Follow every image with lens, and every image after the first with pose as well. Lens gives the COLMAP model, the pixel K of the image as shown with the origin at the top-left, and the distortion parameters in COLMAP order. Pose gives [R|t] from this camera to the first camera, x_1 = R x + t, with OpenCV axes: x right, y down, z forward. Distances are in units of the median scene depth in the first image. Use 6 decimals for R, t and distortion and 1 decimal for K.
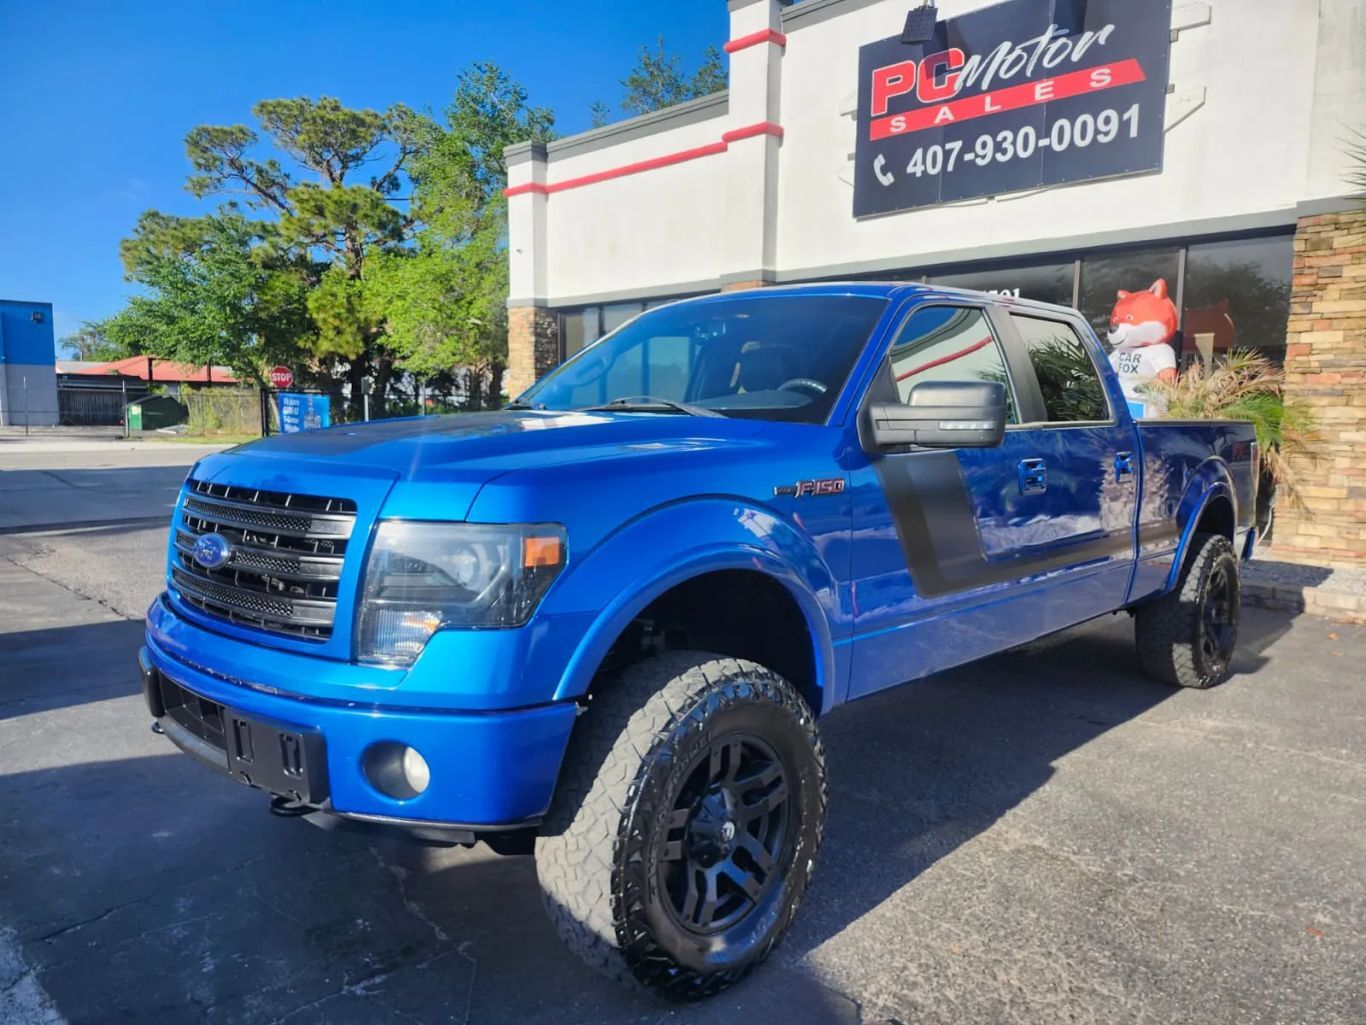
lens RADIAL K [[1012.1, 0, 641.9], [0, 1012.1, 511.2], [0, 0, 1]] dist [0.009313, -0.022387]
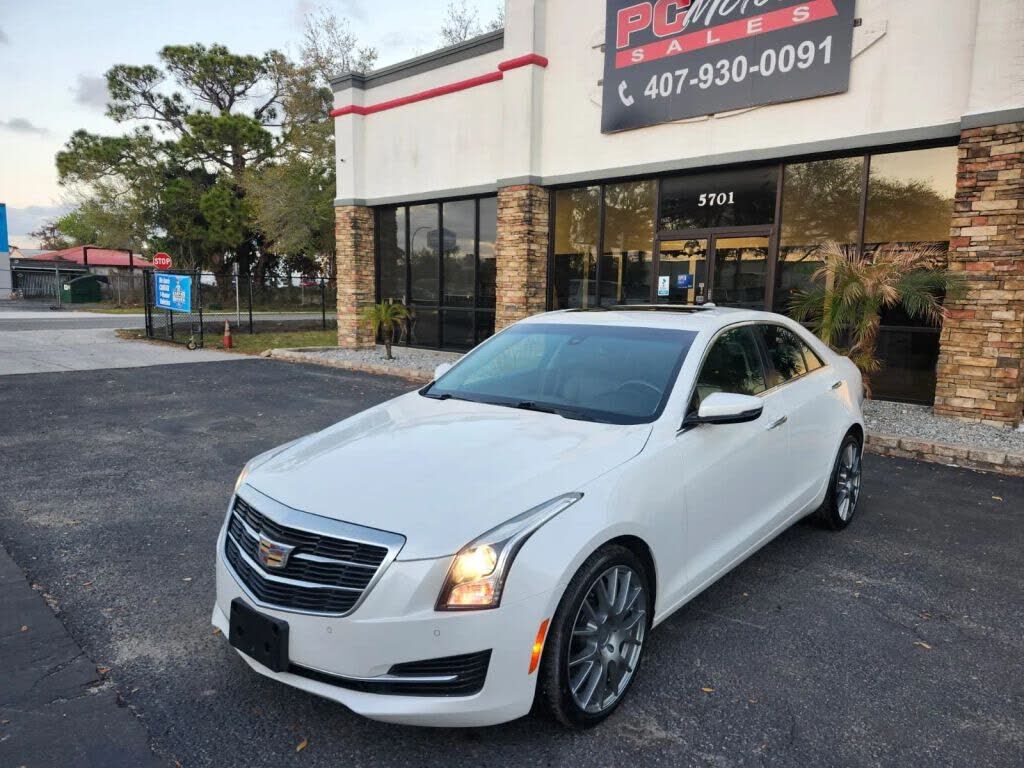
lens RADIAL K [[748.6, 0, 490.8], [0, 748.6, 383.8], [0, 0, 1]] dist [0.021872, -0.026149]
pose [[0.999805, 0.005310, 0.019002, 0.061995], [-0.005771, 0.999689, 0.024281, -0.008249], [-0.018868, -0.024386, 0.999525, 0.092328]]
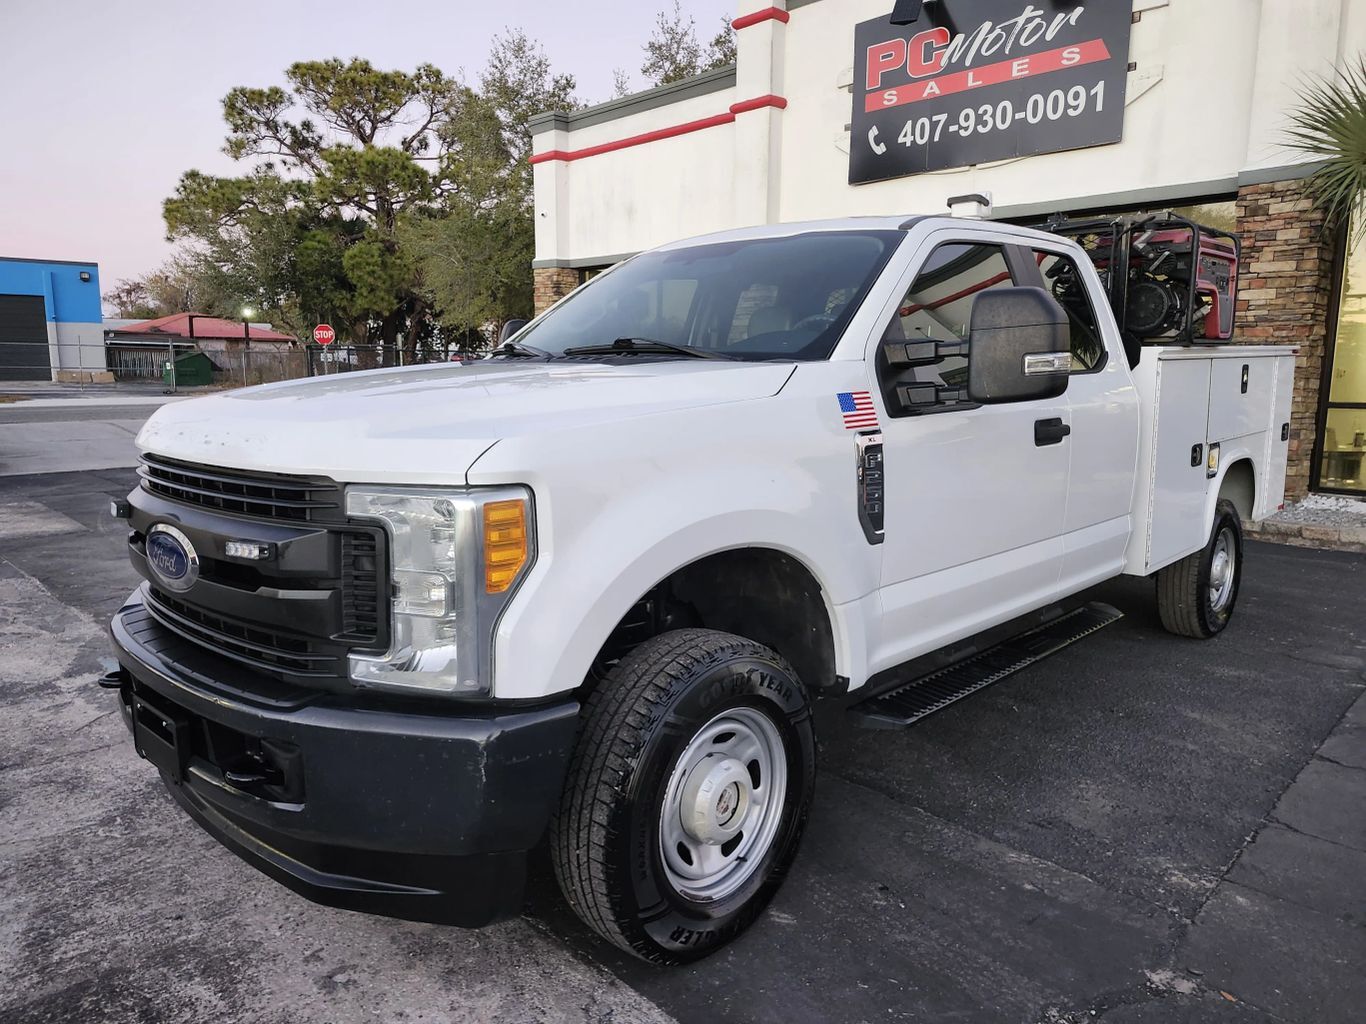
lens RADIAL K [[1012.1, 0, 641.9], [0, 1012.1, 510.7], [0, 0, 1]] dist [0.009313, -0.022387]
pose [[0.999623, -0.000169, -0.027459, 0.016576], [0.001386, 0.999017, 0.044303, 0.012463], [0.027424, -0.044324, 0.998641, -0.112781]]
